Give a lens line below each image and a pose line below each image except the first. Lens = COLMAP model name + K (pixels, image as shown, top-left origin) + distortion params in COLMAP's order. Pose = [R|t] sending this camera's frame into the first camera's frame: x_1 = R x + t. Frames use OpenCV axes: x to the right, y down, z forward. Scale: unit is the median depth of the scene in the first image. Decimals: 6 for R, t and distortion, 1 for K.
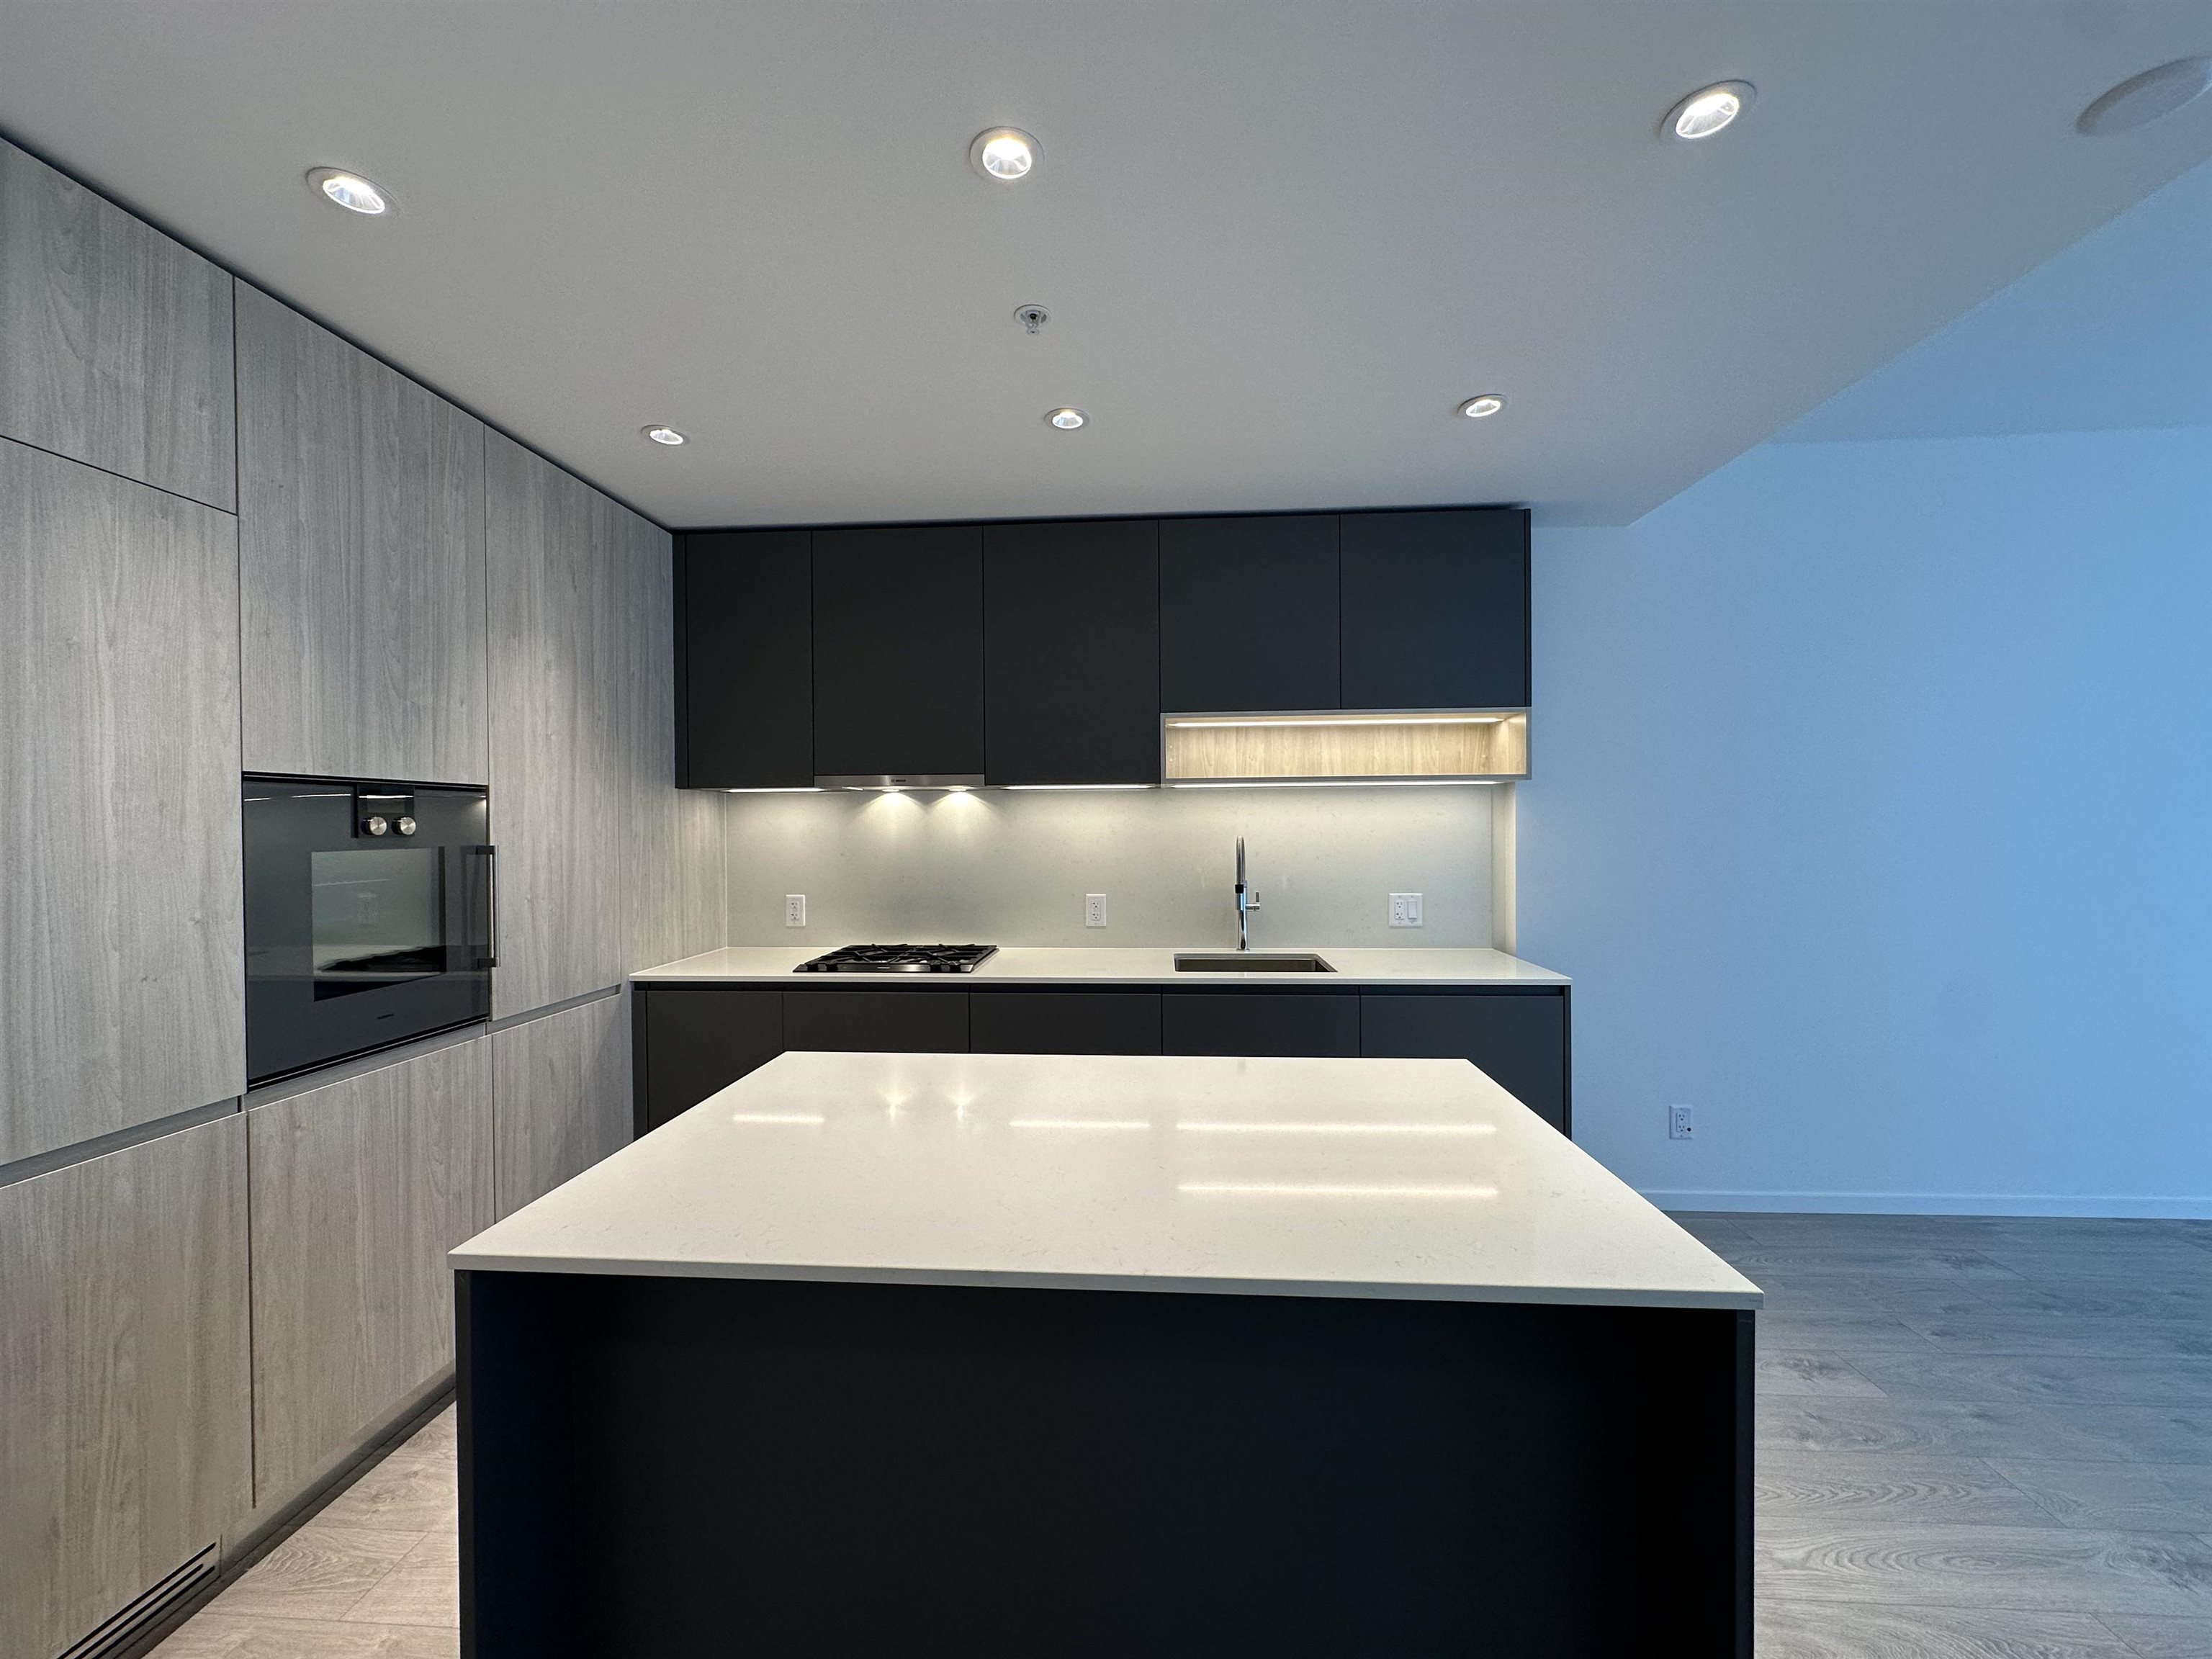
lens RADIAL K [[865.5, 0, 1114.8], [0, 865.5, 831.6], [0, 0, 1]] dist [0.001443, -0.000303]
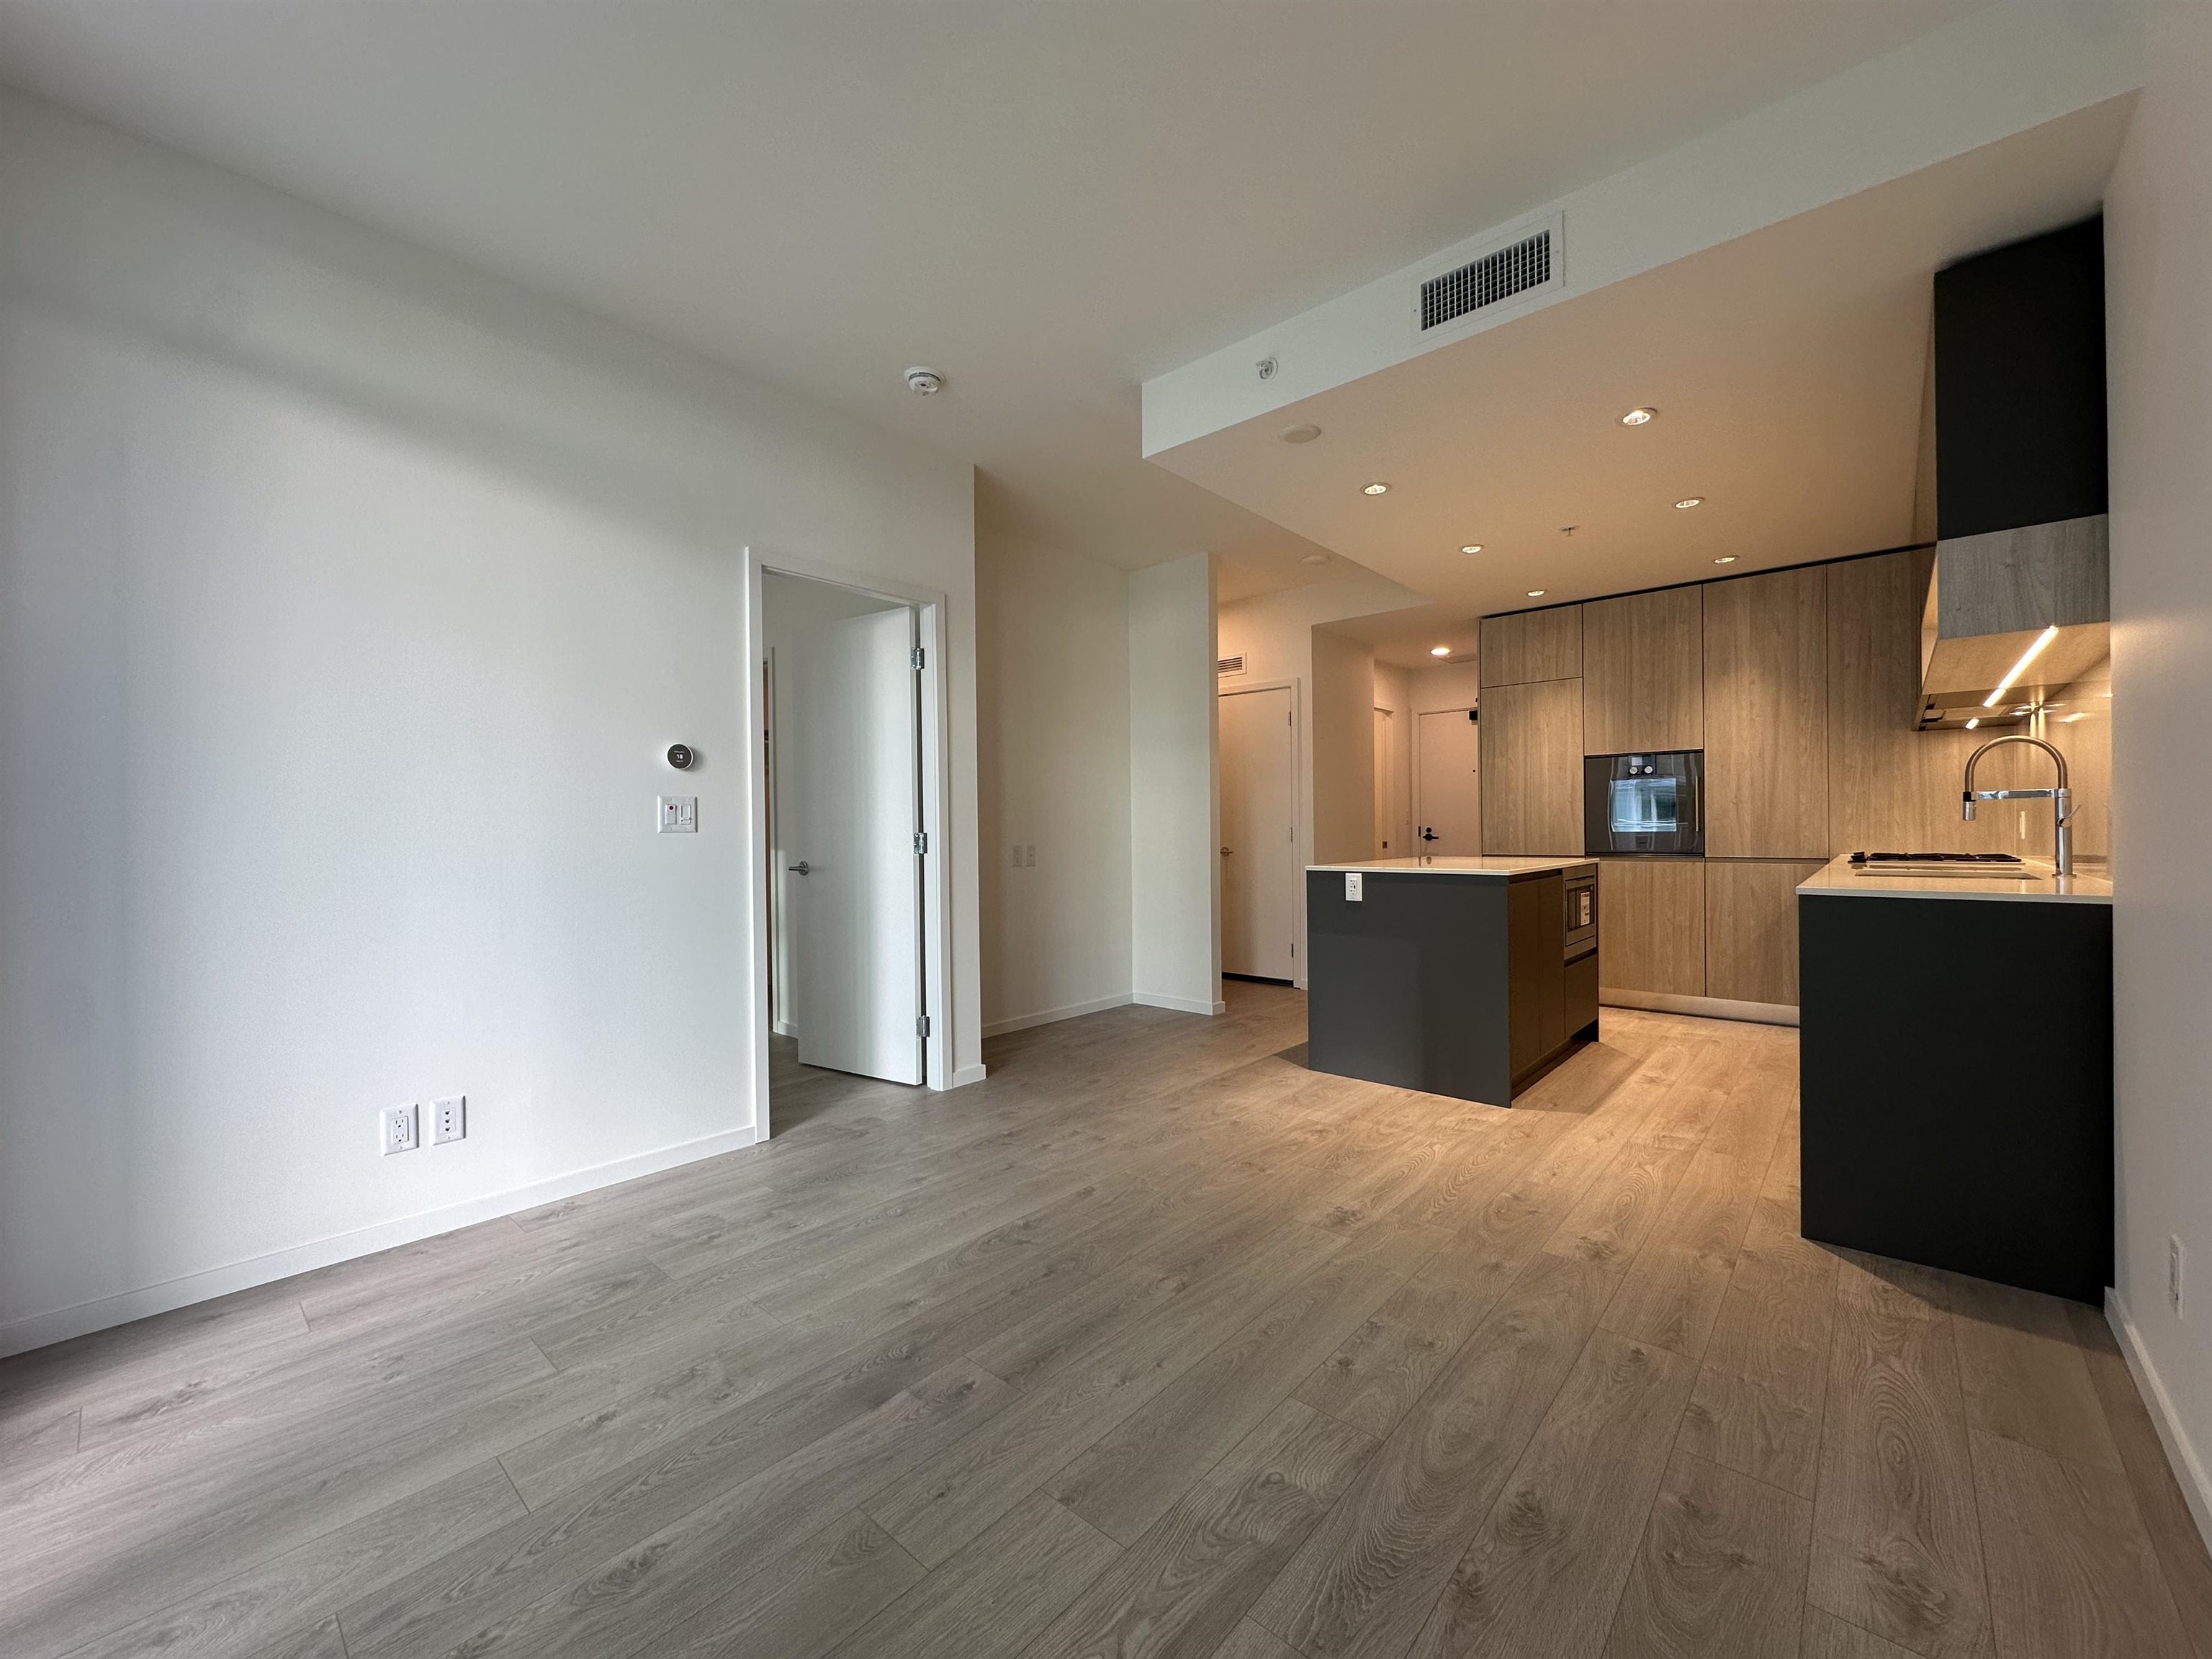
lens RADIAL K [[865.5, 0, 1102.4], [0, 865.5, 825.8], [0, 0, 1]] dist [0.001443, -0.000303]
pose [[-0.620995, 0.009305, -0.783760, 1.881669], [0.007383, 0.999955, 0.006022, 0.112809], [0.783780, -0.002047, -0.621035, 1.135465]]
